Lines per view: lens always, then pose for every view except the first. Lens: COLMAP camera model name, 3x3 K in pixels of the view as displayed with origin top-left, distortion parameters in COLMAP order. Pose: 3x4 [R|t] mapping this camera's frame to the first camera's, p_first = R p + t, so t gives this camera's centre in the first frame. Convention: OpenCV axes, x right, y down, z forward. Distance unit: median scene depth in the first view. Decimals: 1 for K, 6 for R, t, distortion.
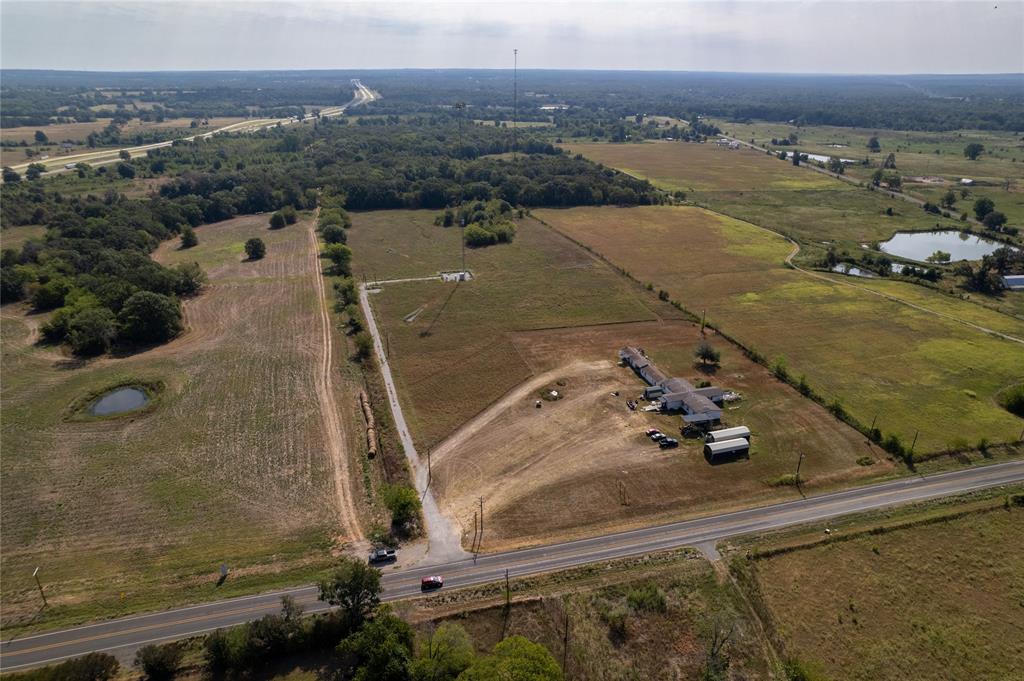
lens RADIAL K [[656.8, 0, 513.1], [0, 656.8, 341.3], [0, 0, 1]] dist [-0.080972, 0.076857]
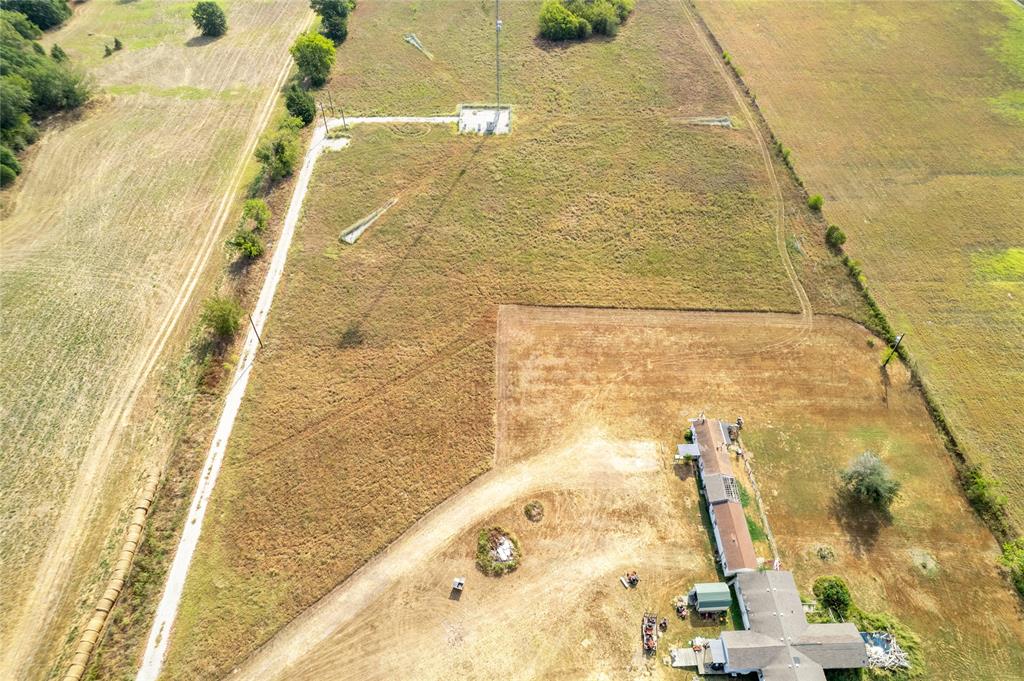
lens RADIAL K [[656.8, 0, 513.1], [0, 656.8, 341.3], [0, 0, 1]] dist [-0.080972, 0.076857]
pose [[0.965801, 0.193314, -0.172796, 0.088183], [-0.104618, 0.900315, 0.422479, -0.191215], [0.237242, -0.389953, 0.889749, 0.452292]]
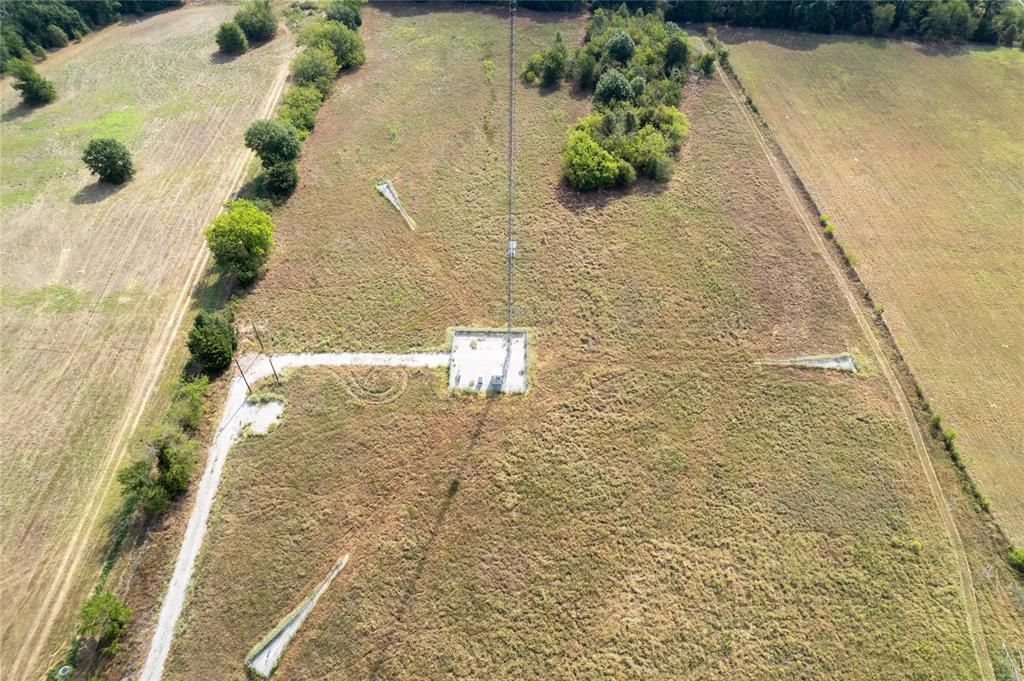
lens RADIAL K [[656.8, 0, 513.1], [0, 656.8, 341.3], [0, 0, 1]] dist [-0.080972, 0.076857]
pose [[0.965150, 0.198186, -0.170900, -0.007762], [-0.108774, 0.897772, 0.426817, -0.314239], [0.238019, -0.393353, 0.888043, 0.735600]]
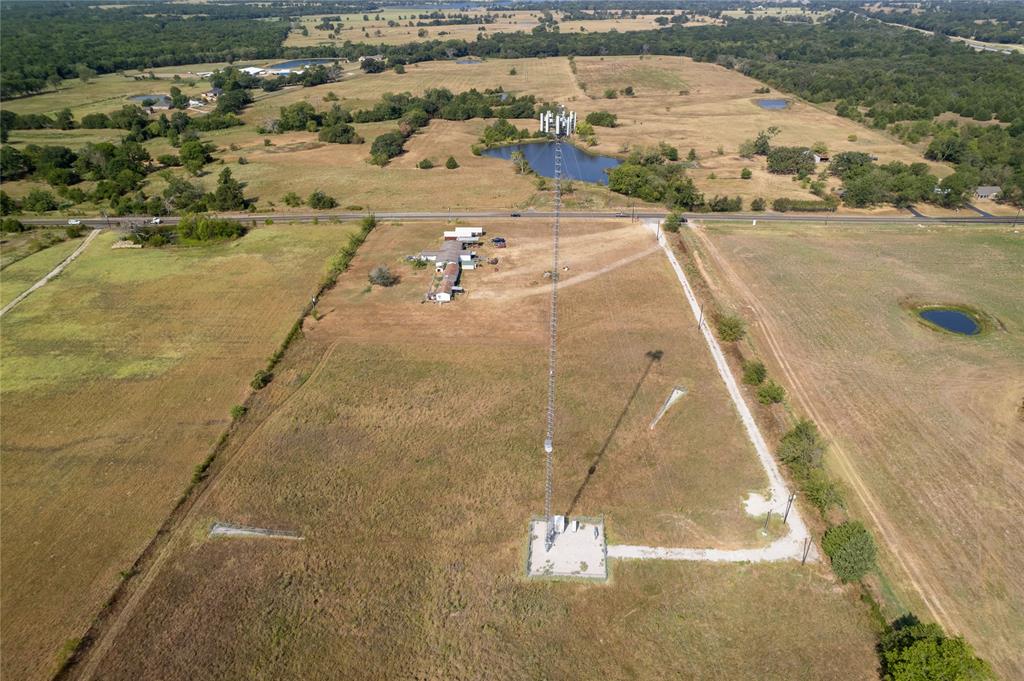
lens RADIAL K [[656.8, 0, 513.1], [0, 656.8, 341.3], [0, 0, 1]] dist [-0.080972, 0.076857]
pose [[-0.945813, -0.158397, 0.283459, -0.164863], [0.127052, 0.622833, 0.771969, -0.544992], [-0.298825, 0.766152, -0.568959, 1.274729]]
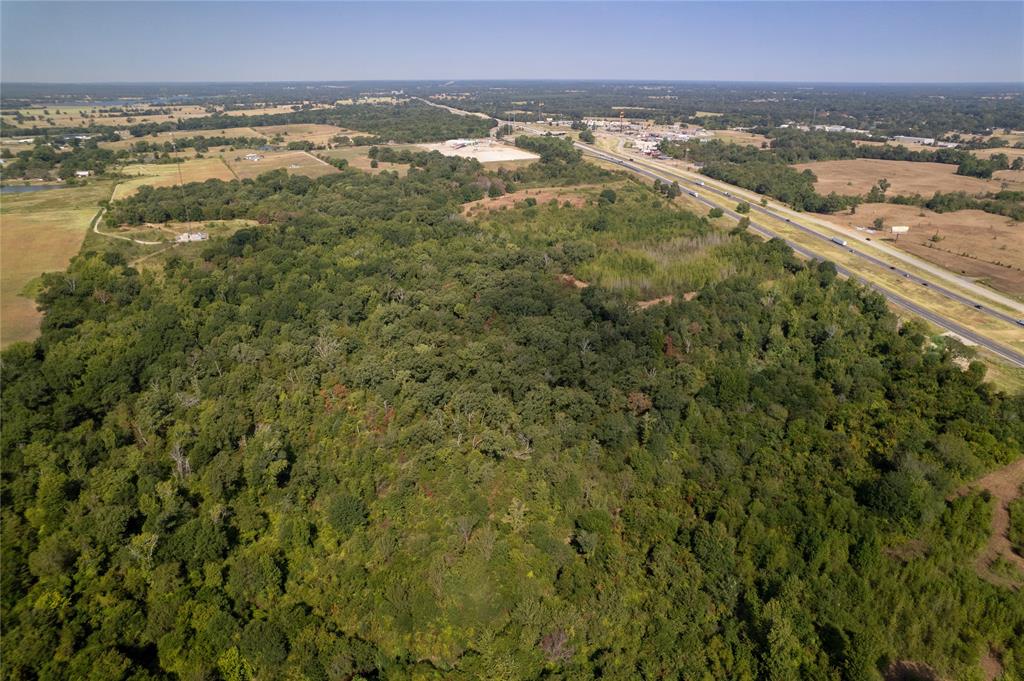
lens RADIAL K [[656.8, 0, 513.1], [0, 656.8, 341.3], [0, 0, 1]] dist [-0.080972, 0.076857]
pose [[-0.984121, 0.067236, -0.164275, -0.570659], [-0.069400, 0.706067, 0.704737, -1.817780], [0.163372, 0.704946, -0.690188, 4.079928]]
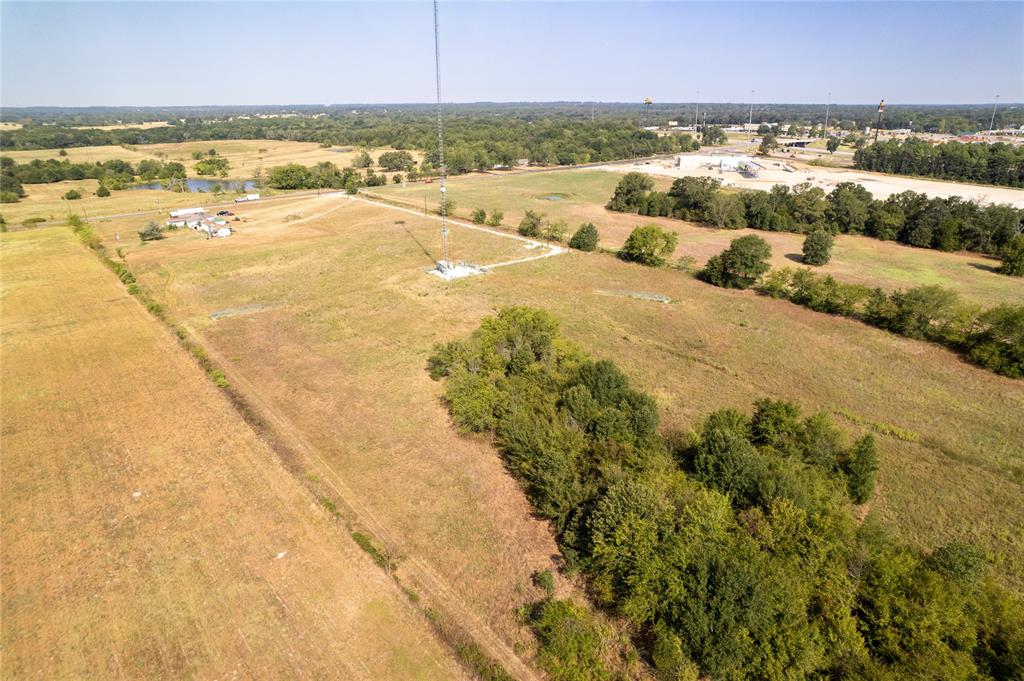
lens RADIAL K [[656.8, 0, 513.1], [0, 656.8, 341.3], [0, 0, 1]] dist [-0.080972, 0.076857]
pose [[-0.928644, 0.131407, -0.346919, 0.100301], [-0.141412, 0.739161, 0.658517, -0.528991], [0.342962, 0.660586, -0.667835, 1.661225]]
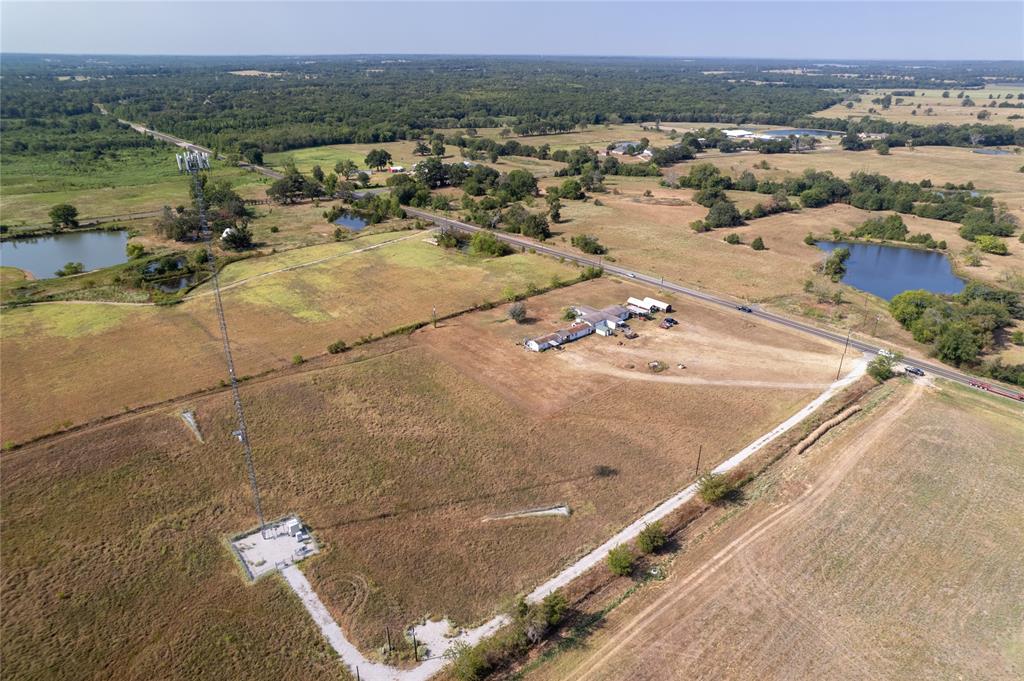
lens RADIAL K [[656.8, 0, 513.1], [0, 656.8, 341.3], [0, 0, 1]] dist [-0.080972, 0.076857]
pose [[-0.404354, -0.379686, 0.832068, -0.510730], [0.349937, 0.776309, 0.524299, -0.420375], [-0.845010, 0.503173, -0.181037, 0.980259]]
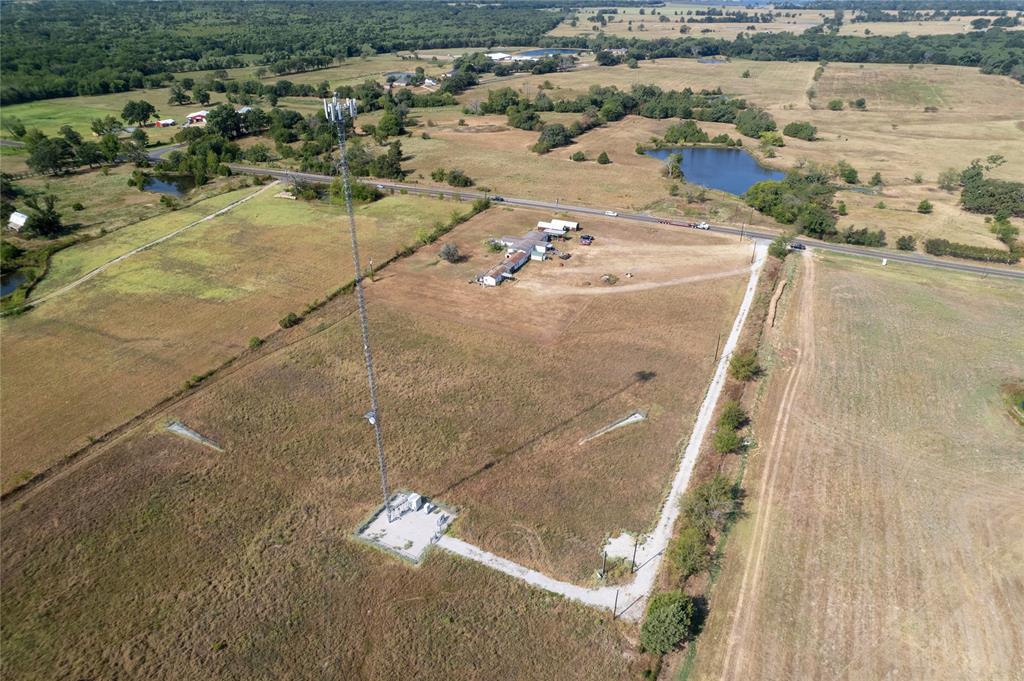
lens RADIAL K [[656.8, 0, 513.1], [0, 656.8, 341.3], [0, 0, 1]] dist [-0.080972, 0.076857]
pose [[-0.738812, -0.335046, 0.584723, -0.373891], [0.260976, 0.657710, 0.706618, -0.499616], [-0.621328, 0.674657, -0.398485, 1.169212]]
